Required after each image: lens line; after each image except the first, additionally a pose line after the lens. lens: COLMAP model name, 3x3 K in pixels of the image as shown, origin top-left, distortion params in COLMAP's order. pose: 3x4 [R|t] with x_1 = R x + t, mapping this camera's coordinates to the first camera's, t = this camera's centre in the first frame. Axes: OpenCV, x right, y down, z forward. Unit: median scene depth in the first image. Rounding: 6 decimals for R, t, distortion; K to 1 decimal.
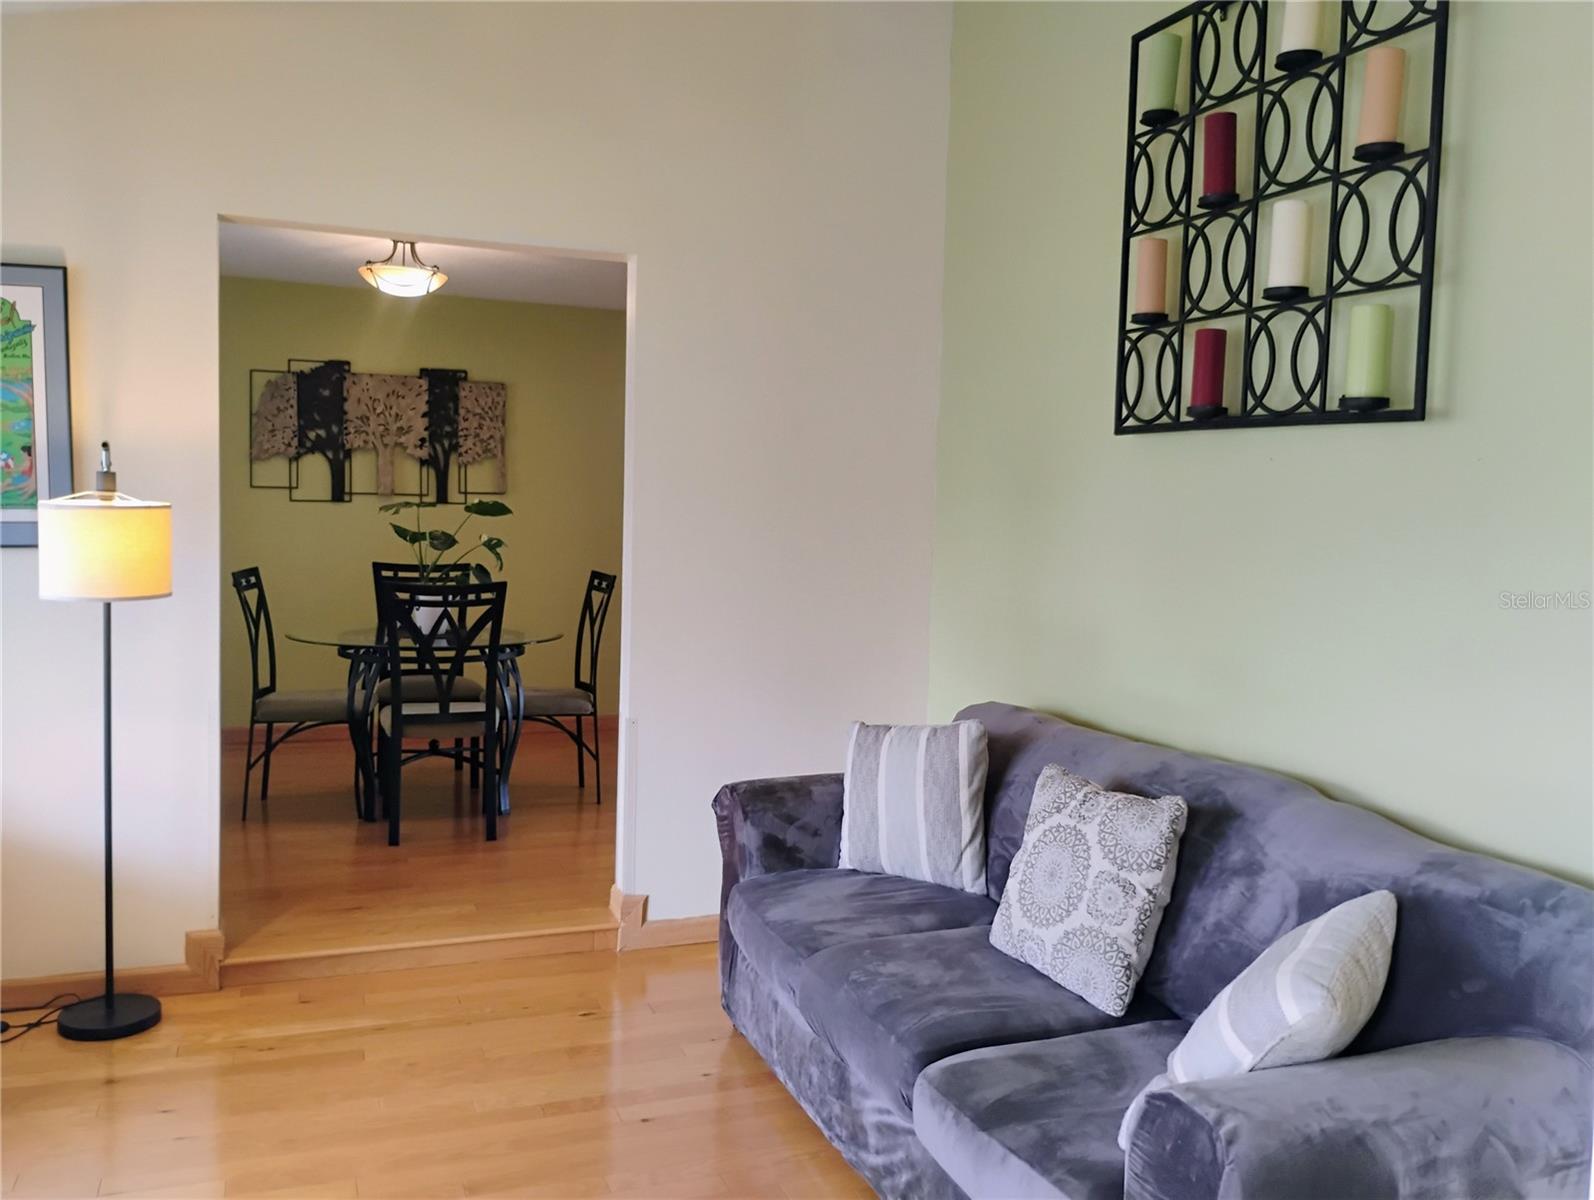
lens RADIAL K [[1339.4, 0, 797.1], [0, 1339.4, 600.2], [0, 0, 1]] dist [0.038540, -0.000409]
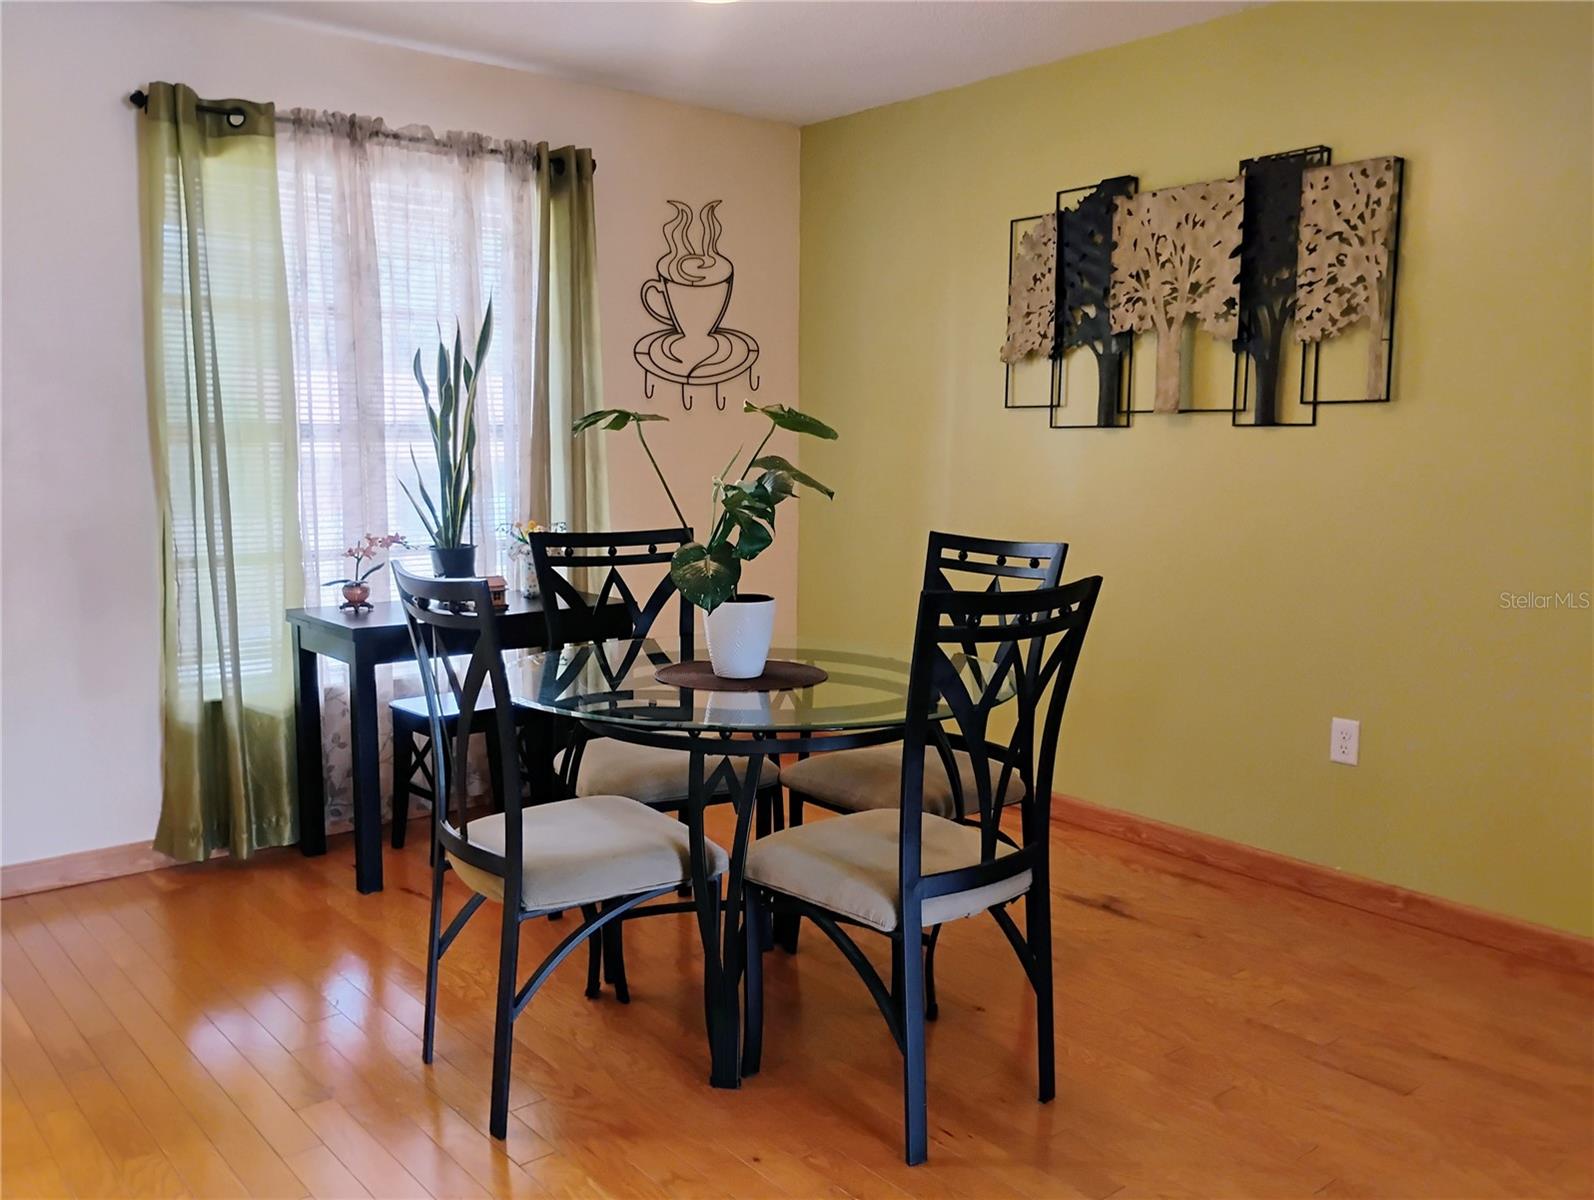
lens RADIAL K [[1339.4, 0, 795.2], [0, 1339.4, 602.4], [0, 0, 1]] dist [0.038540, -0.000409]
pose [[0.307208, 0.097966, -0.946587, 0.172916], [-0.065686, 0.994498, 0.081607, -0.036223], [0.949373, 0.037107, 0.311952, 0.689978]]
